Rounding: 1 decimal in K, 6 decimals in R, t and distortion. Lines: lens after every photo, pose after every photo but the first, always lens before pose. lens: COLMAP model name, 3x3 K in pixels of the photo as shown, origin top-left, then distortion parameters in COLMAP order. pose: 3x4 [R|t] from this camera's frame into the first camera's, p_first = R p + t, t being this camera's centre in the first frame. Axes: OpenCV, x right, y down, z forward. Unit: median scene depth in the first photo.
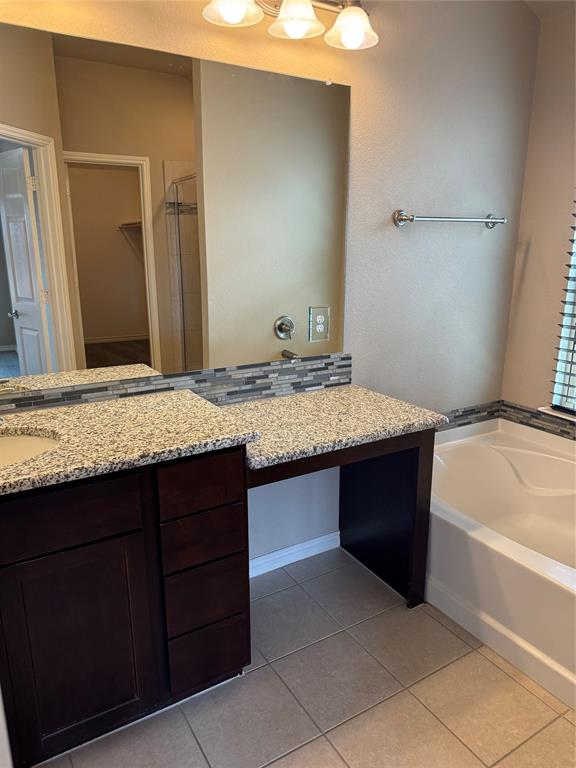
lens RADIAL K [[541.8, 0, 282.8], [0, 541.8, 385.1], [0, 0, 1]] dist [0.065773, -0.084972]
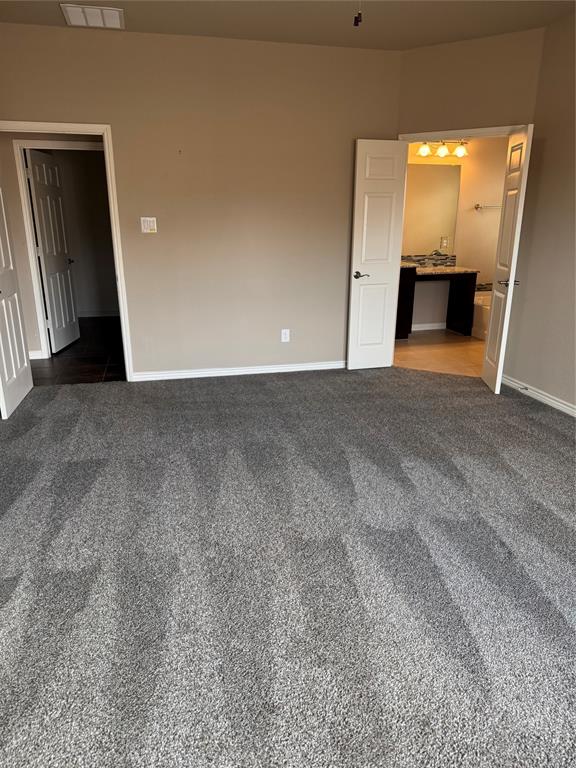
lens RADIAL K [[541.8, 0, 284.7], [0, 541.8, 383.0], [0, 0, 1]] dist [0.065773, -0.084972]
pose [[0.952474, 0.093603, -0.289883, 0.184322], [-0.078340, 0.994881, 0.063840, 0.559591], [0.294375, -0.038096, 0.954930, -2.270790]]
